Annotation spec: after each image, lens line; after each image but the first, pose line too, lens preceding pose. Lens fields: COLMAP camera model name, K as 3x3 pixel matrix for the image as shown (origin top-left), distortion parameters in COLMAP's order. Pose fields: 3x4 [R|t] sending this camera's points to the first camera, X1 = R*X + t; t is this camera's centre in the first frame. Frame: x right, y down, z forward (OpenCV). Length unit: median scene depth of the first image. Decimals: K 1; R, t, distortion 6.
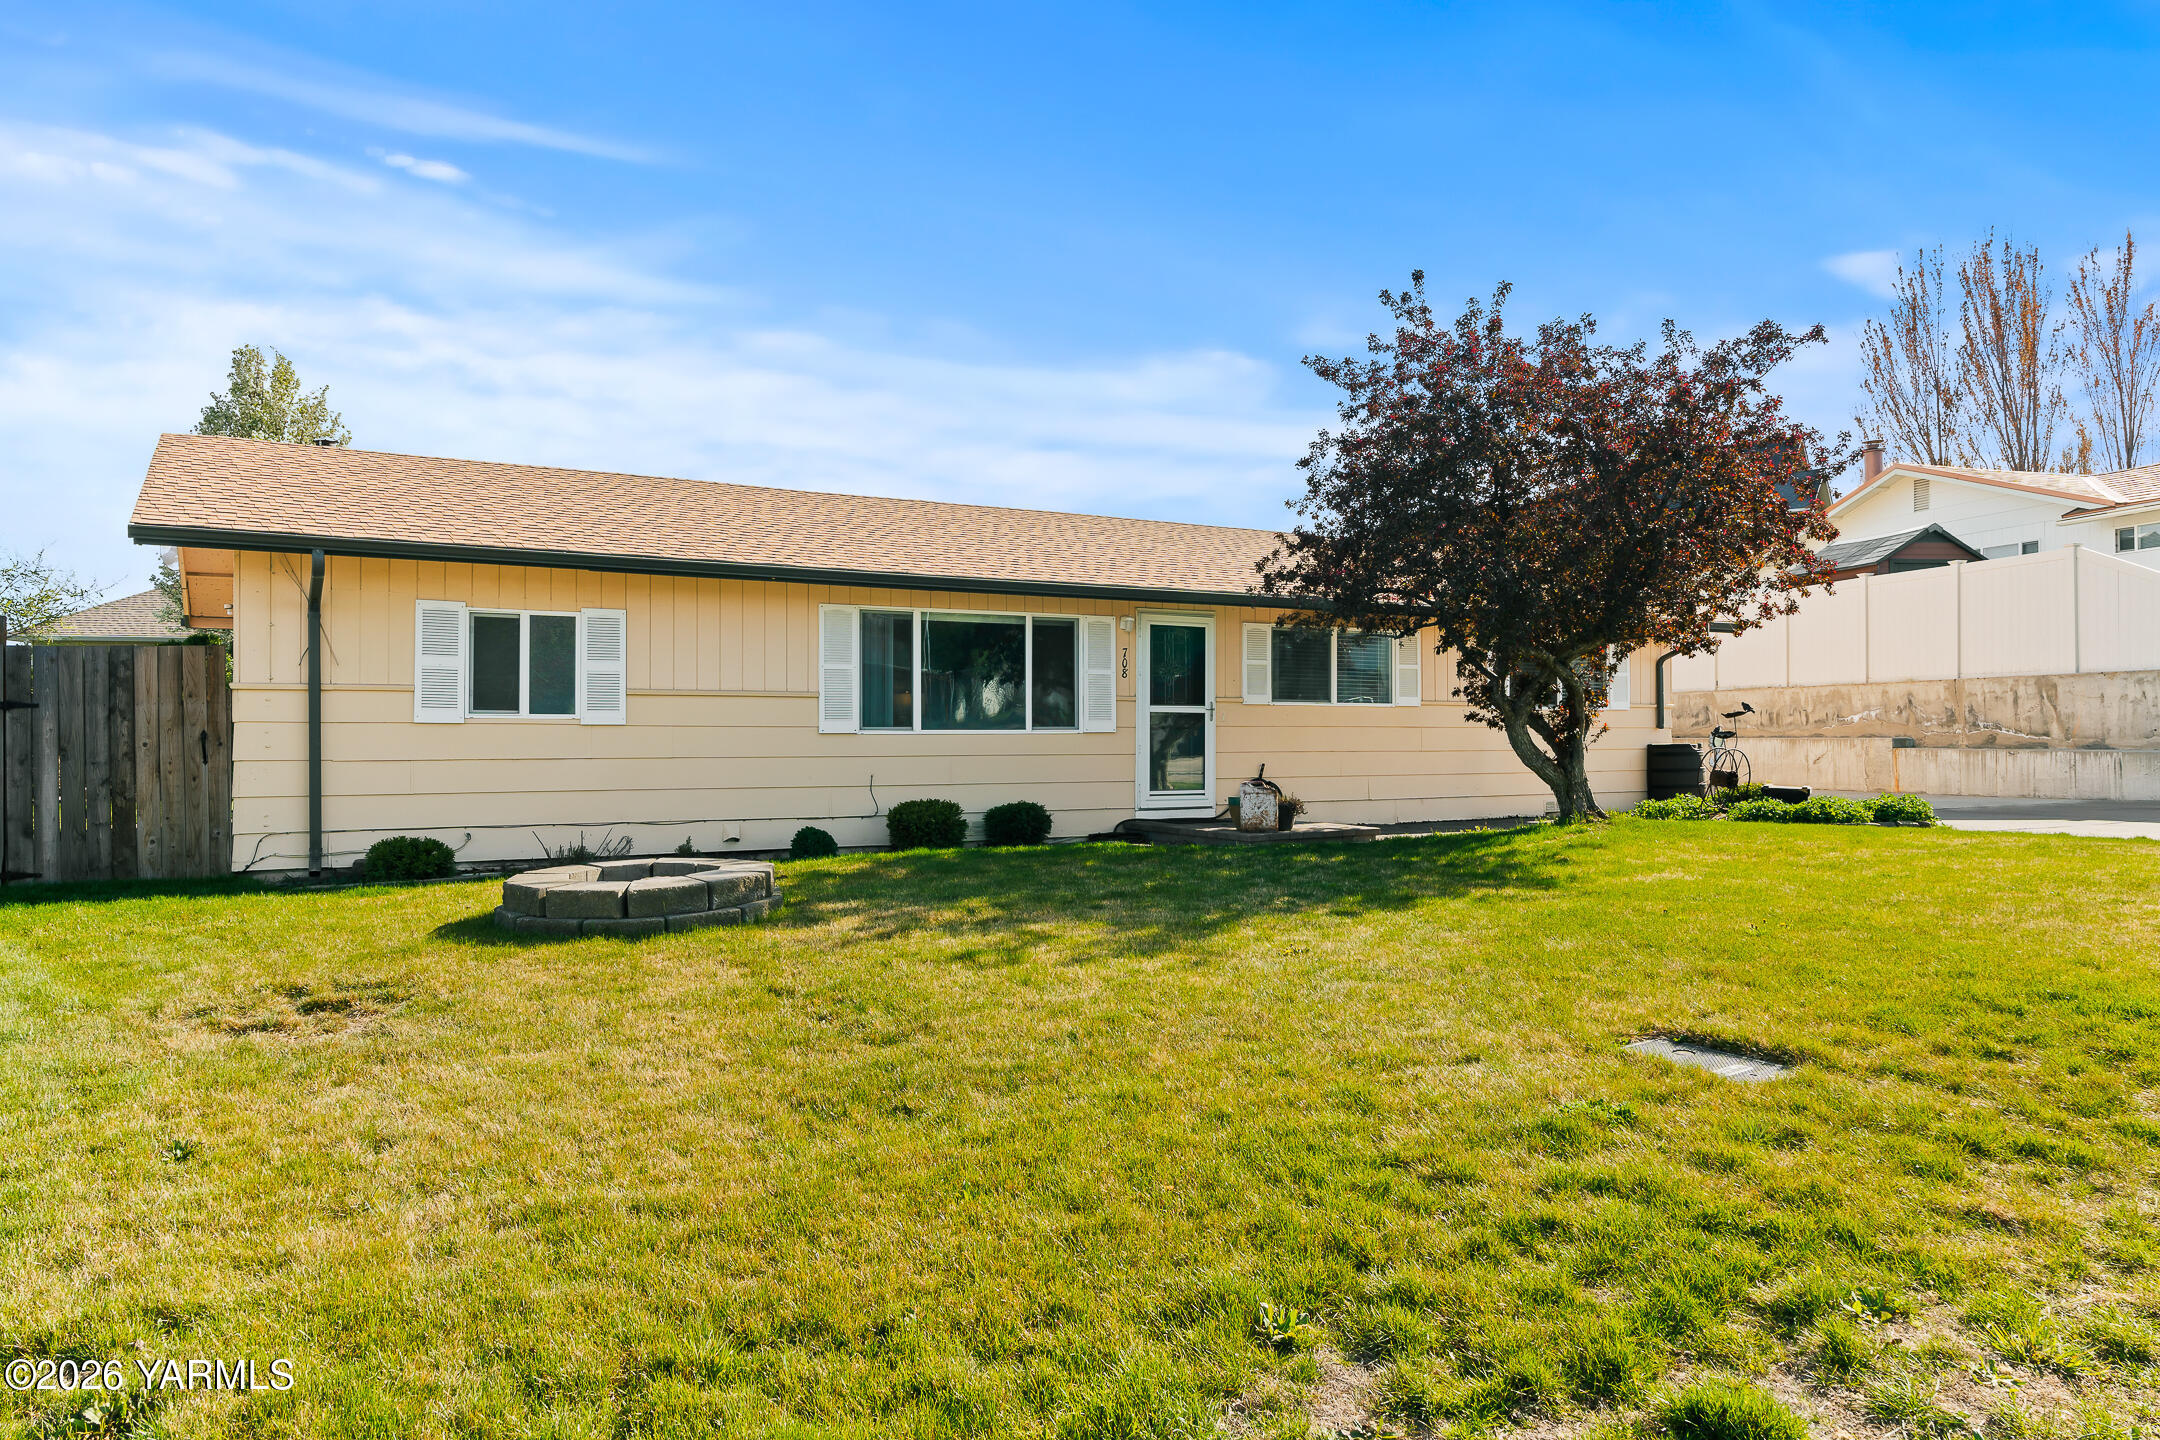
lens RADIAL K [[1419.5, 0, 1083.8], [0, 1419.5, 705.8], [0, 0, 1]] dist [-0.011479, -0.004981]
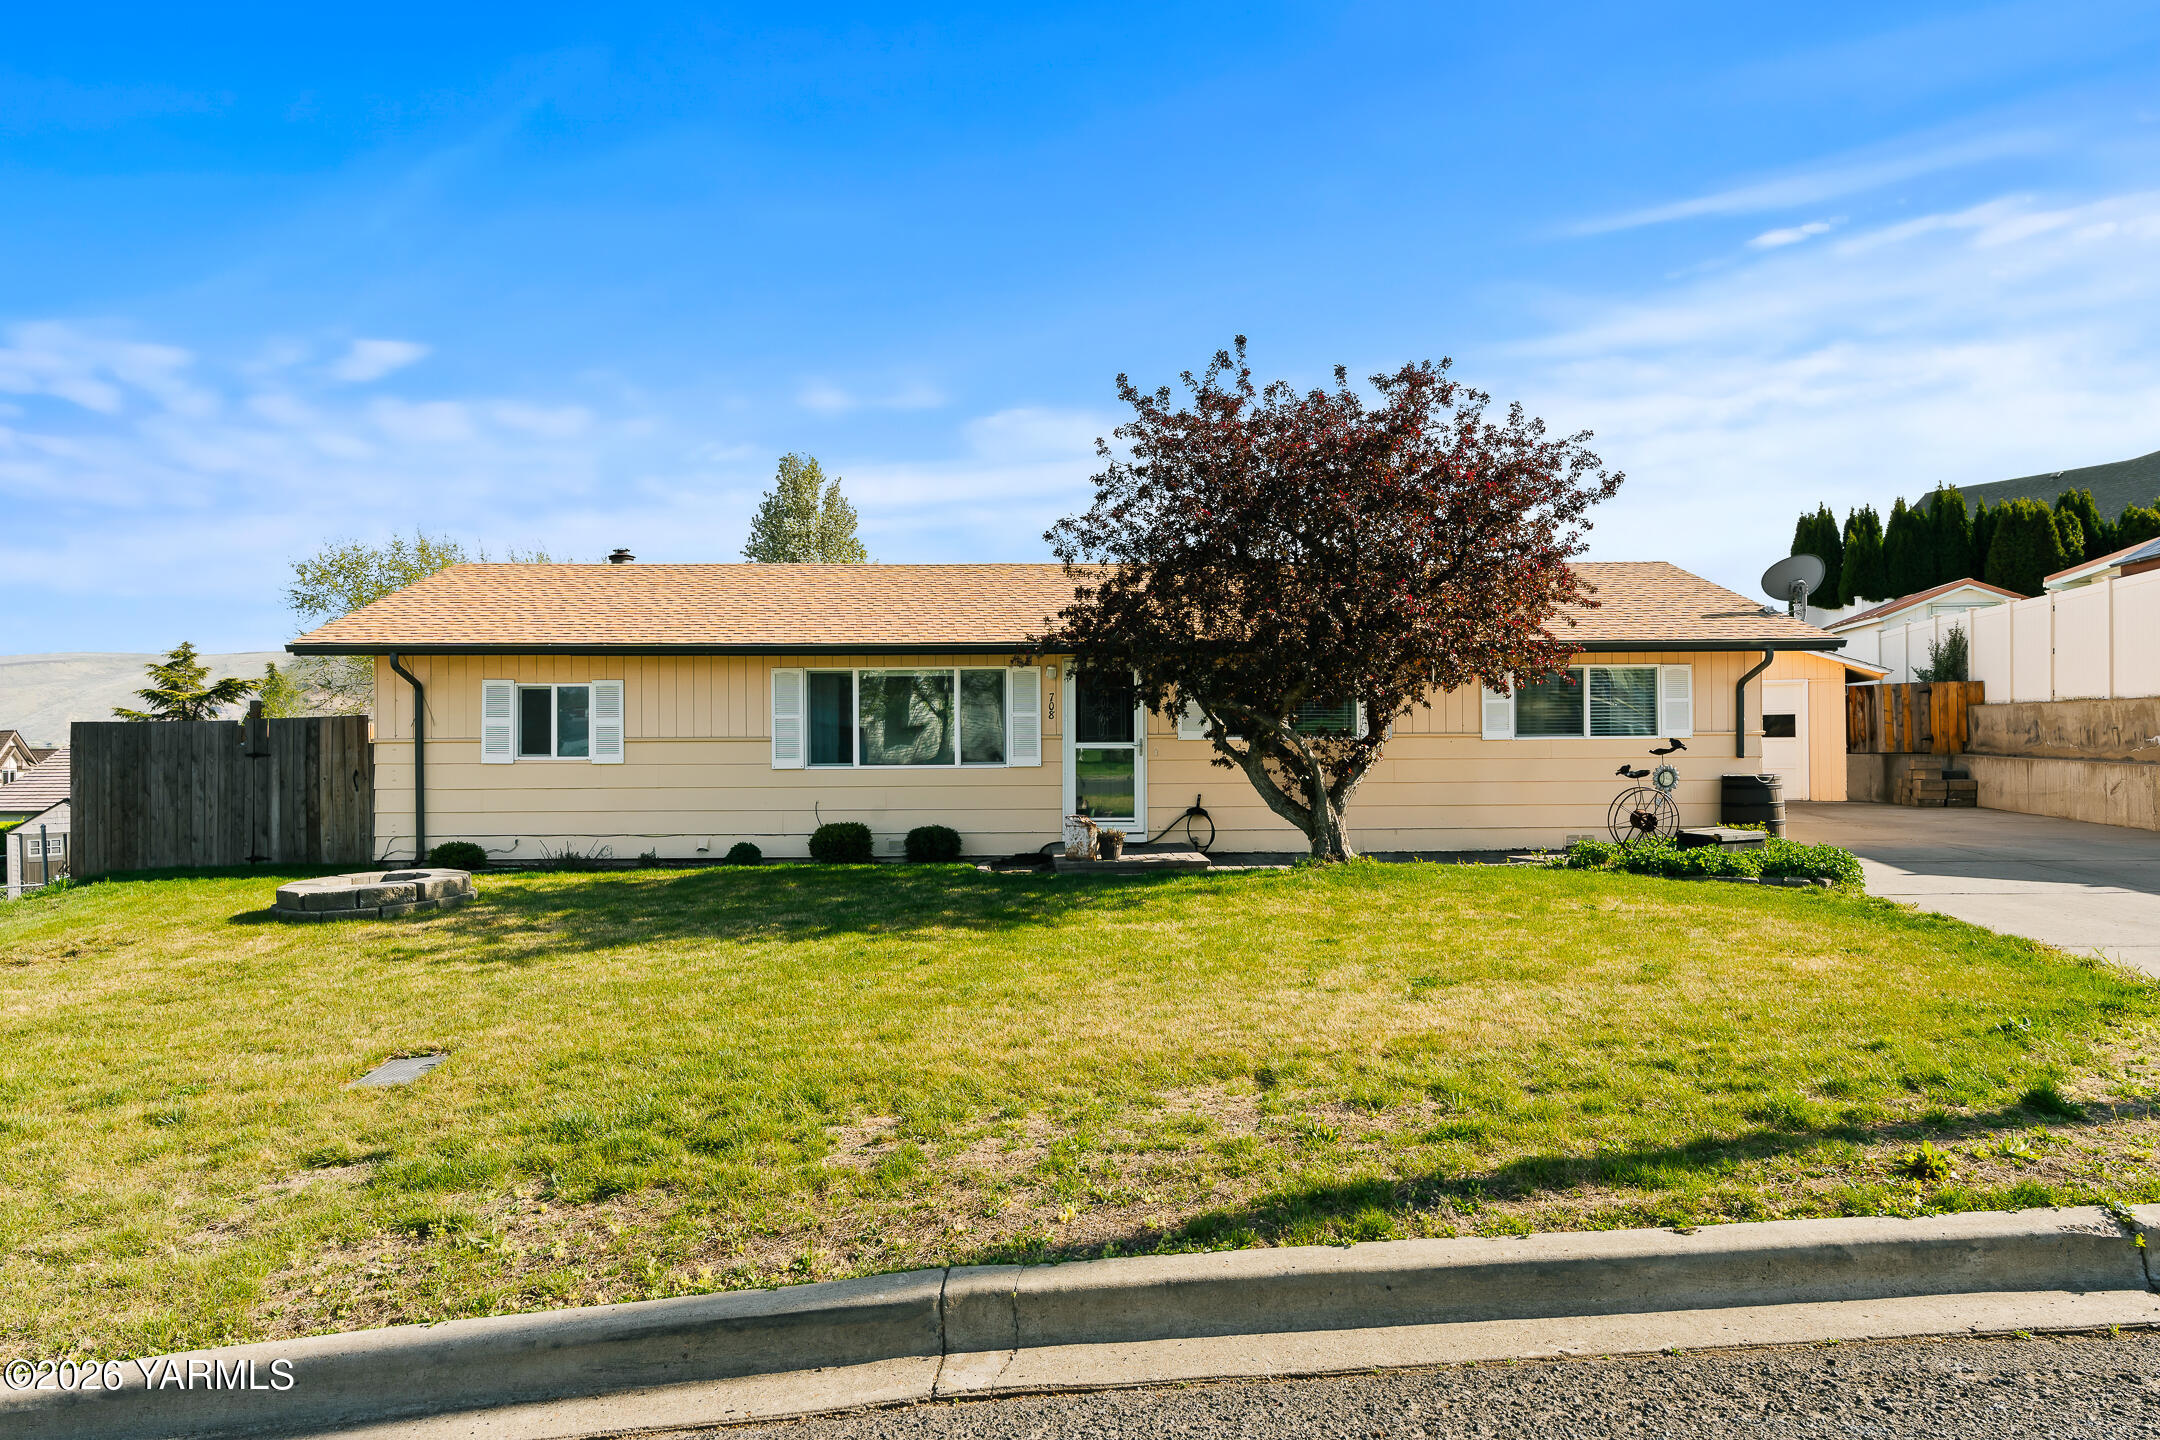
lens RADIAL K [[1314.3, 0, 1081.5], [0, 1314.3, 715.6], [0, 0, 1]] dist [-0.007267, 0.000172]
pose [[0.879343, -0.008543, -0.476112, 0.641684], [0.014451, 0.999857, 0.008749, -0.036264], [0.475970, -0.014574, 0.879341, 0.085823]]
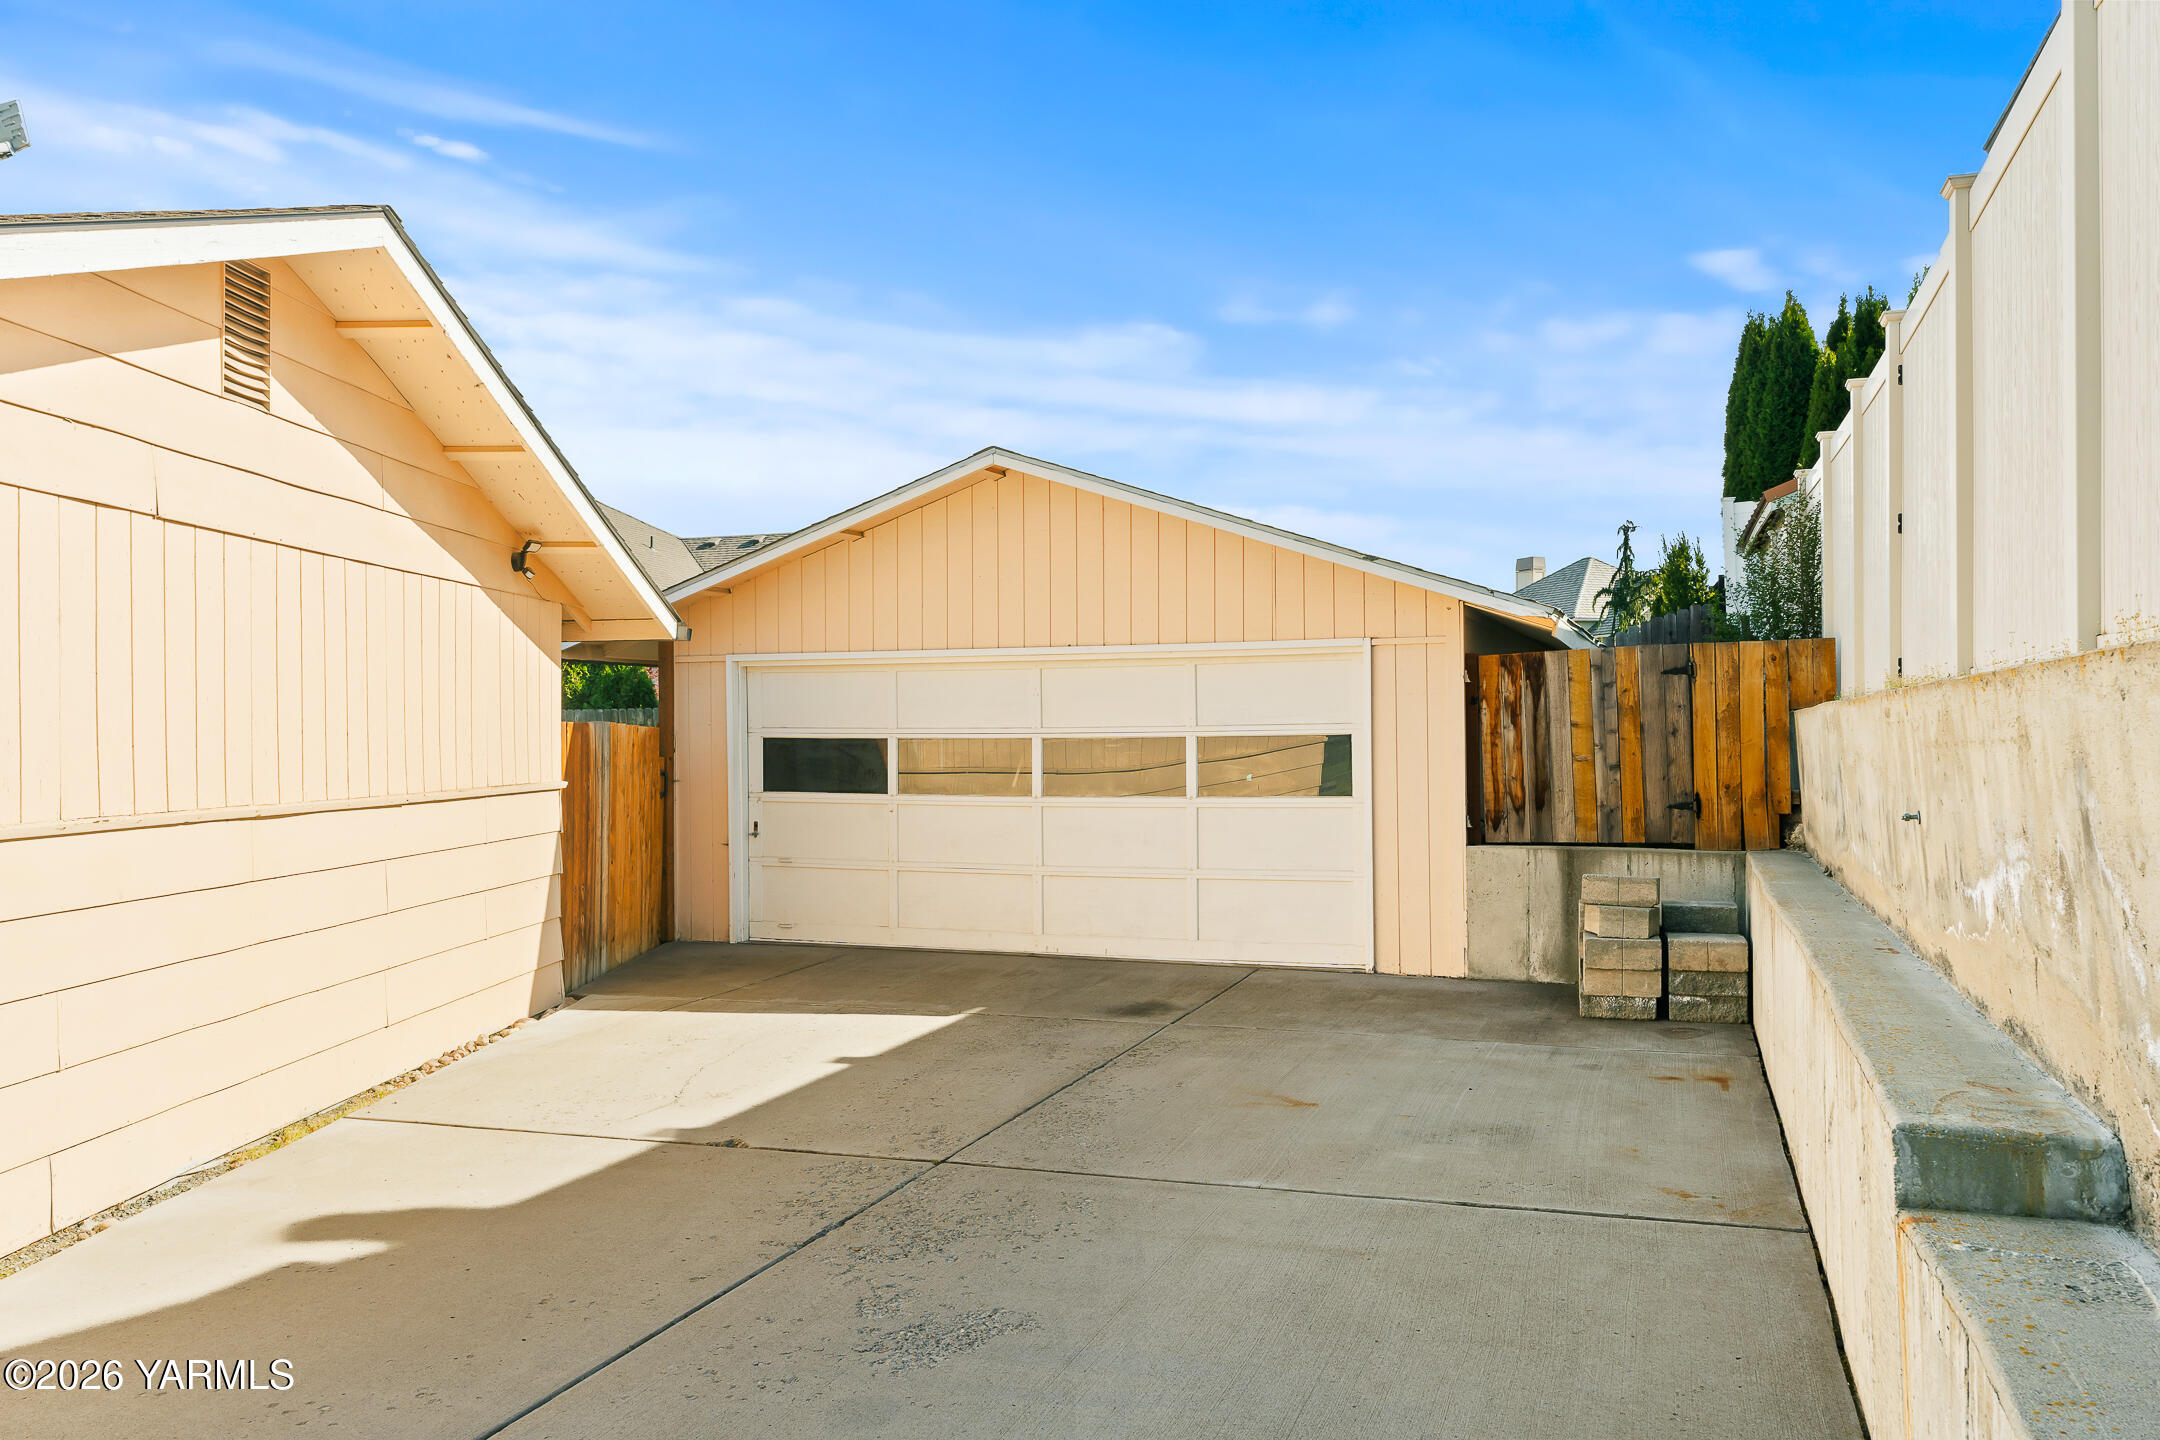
lens RADIAL K [[1667.4, 0, 1066.1], [0, 1667.4, 710.1], [0, 0, 1]] dist [0.016681, -0.000956]
pose [[0.843303, -0.011027, -0.537325, 0.997279], [0.015661, 0.999869, 0.004060, -0.025276], [0.537209, -0.011839, 0.843366, 1.419647]]
